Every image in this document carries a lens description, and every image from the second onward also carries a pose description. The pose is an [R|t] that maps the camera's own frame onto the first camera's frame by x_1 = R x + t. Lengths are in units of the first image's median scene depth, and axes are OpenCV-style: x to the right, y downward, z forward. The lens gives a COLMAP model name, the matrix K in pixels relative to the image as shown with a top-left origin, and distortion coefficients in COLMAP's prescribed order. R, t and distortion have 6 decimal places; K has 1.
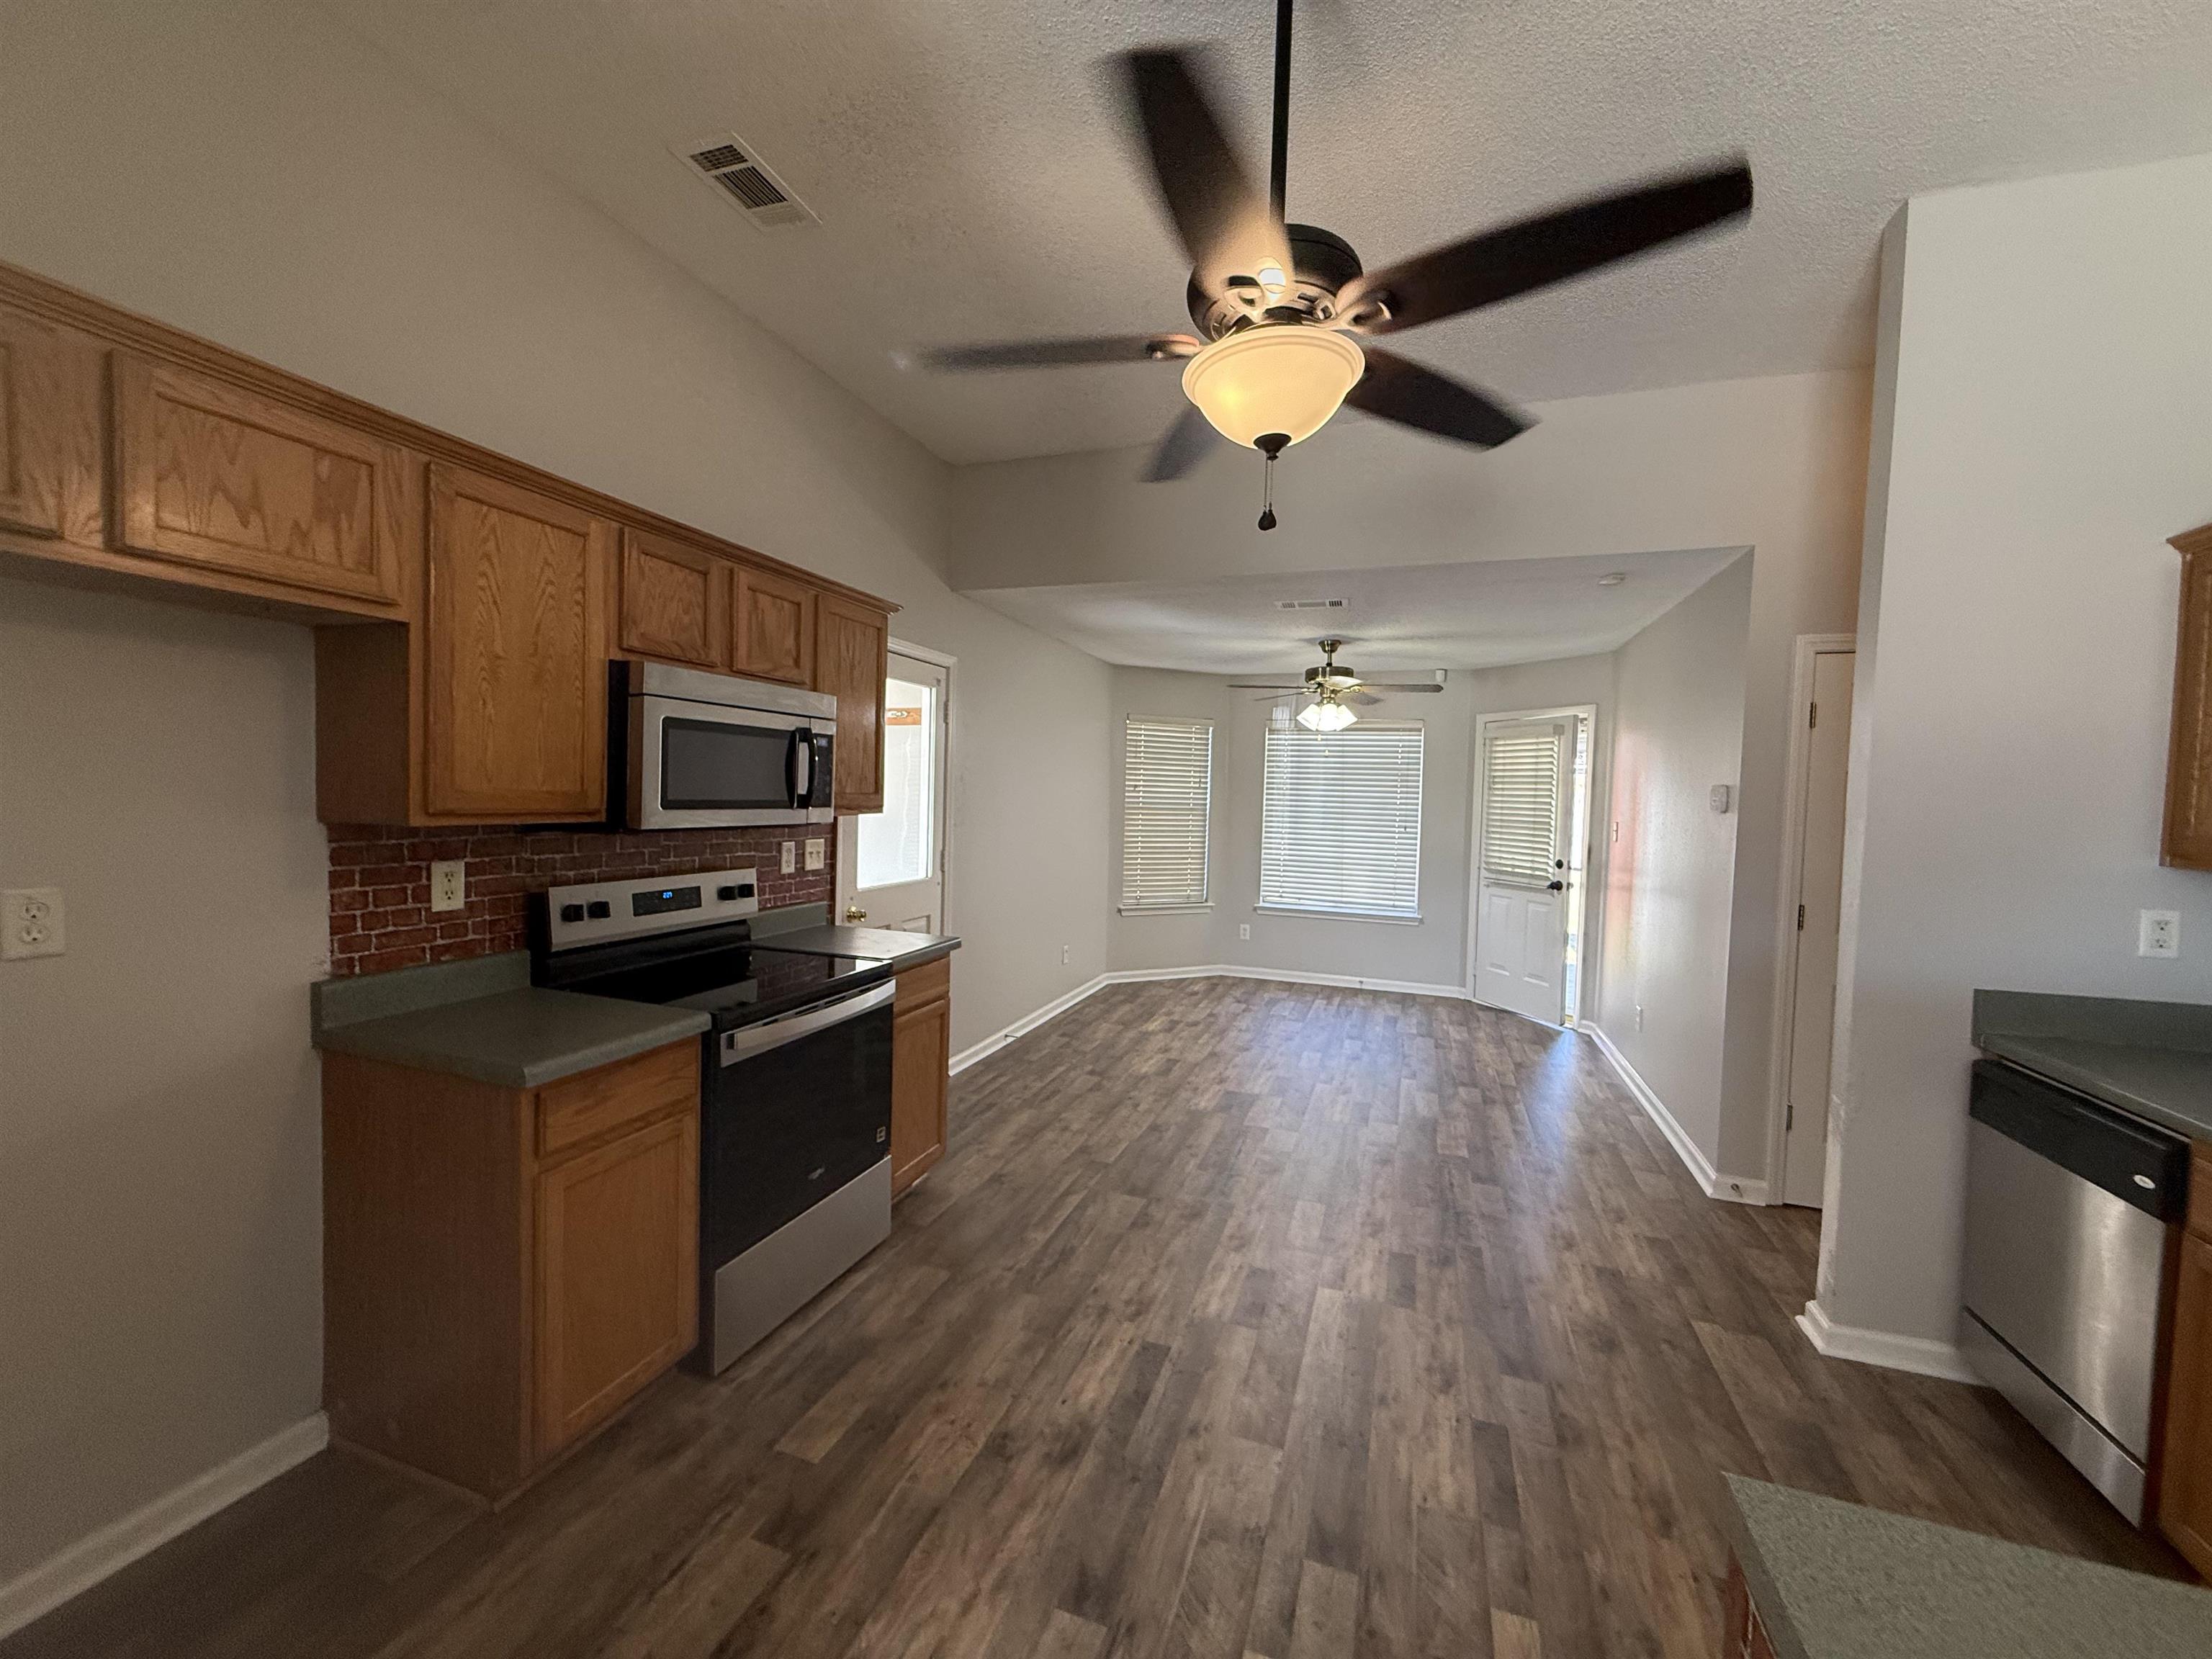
lens RADIAL K [[879.4, 0, 1105.0], [0, 879.4, 829.6], [0, 0, 1]] dist [-0.000810, 0.000363]
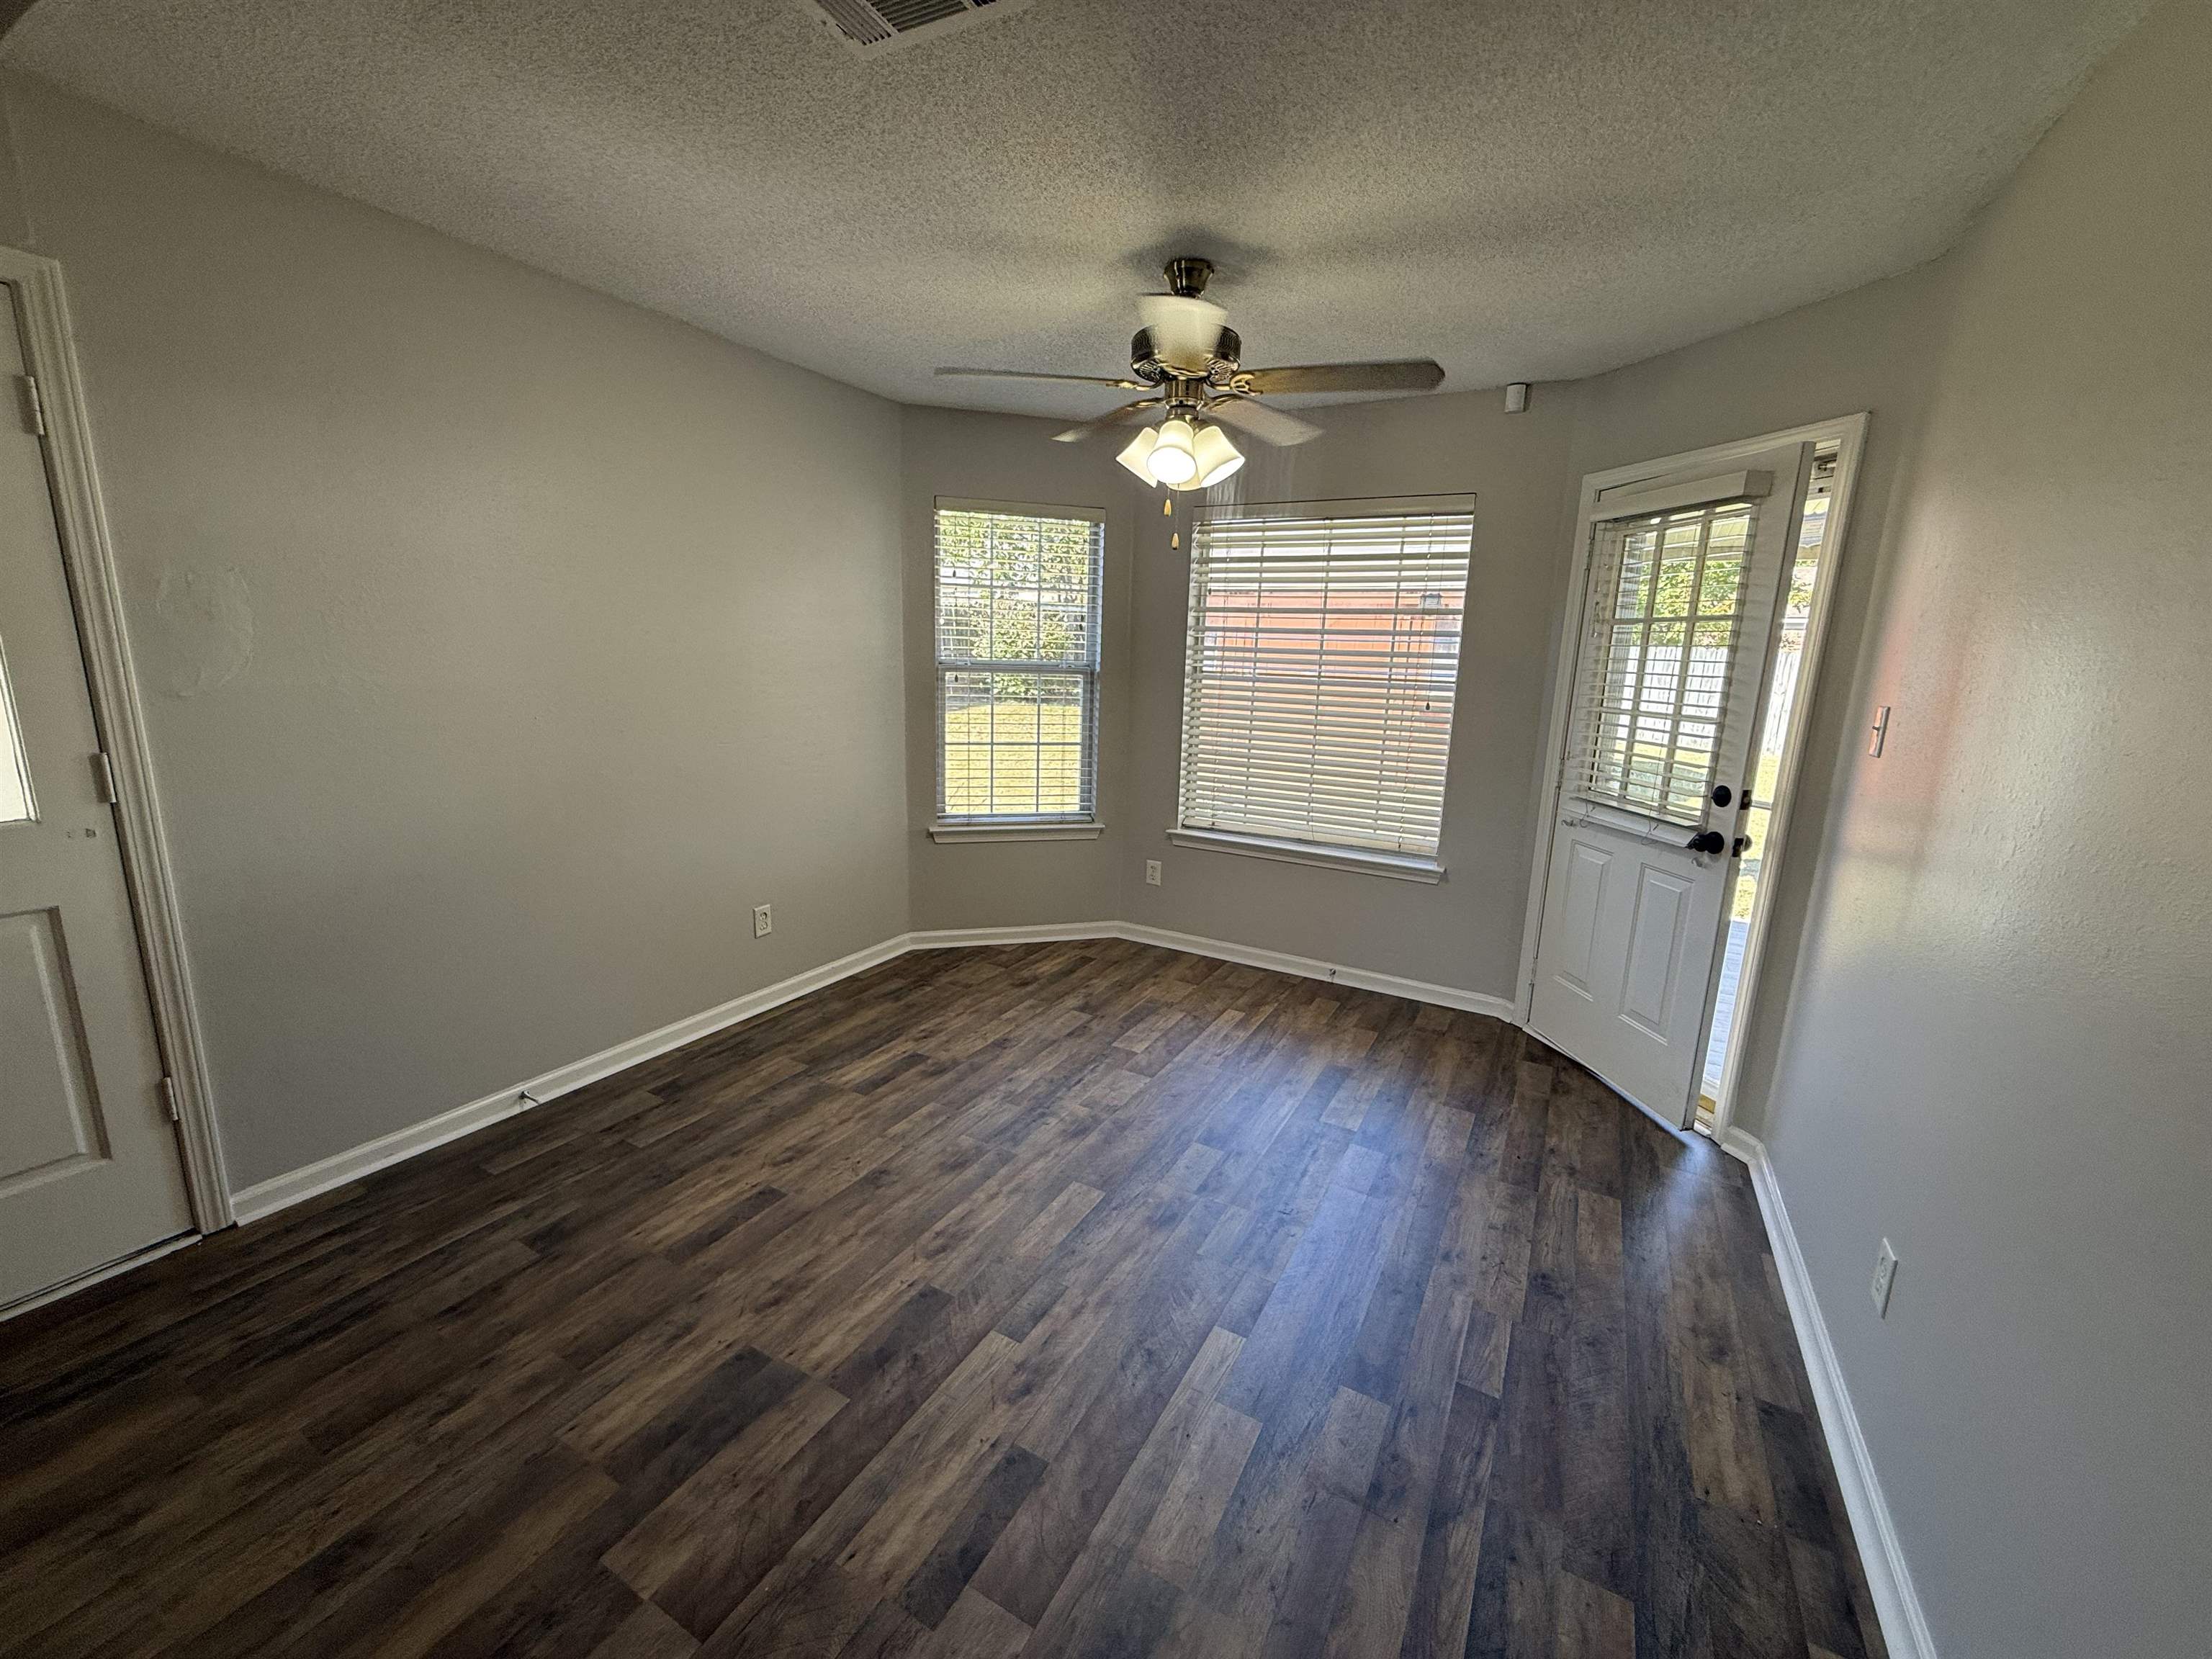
lens RADIAL K [[879.4, 0, 1103.7], [0, 879.4, 829.0], [0, 0, 1]] dist [-0.000810, 0.000363]
pose [[0.985759, 0.039071, -0.163561, 0.294820], [-0.013070, 0.987494, 0.157114, -0.011411], [0.167654, -0.152739, 0.973942, 0.534196]]
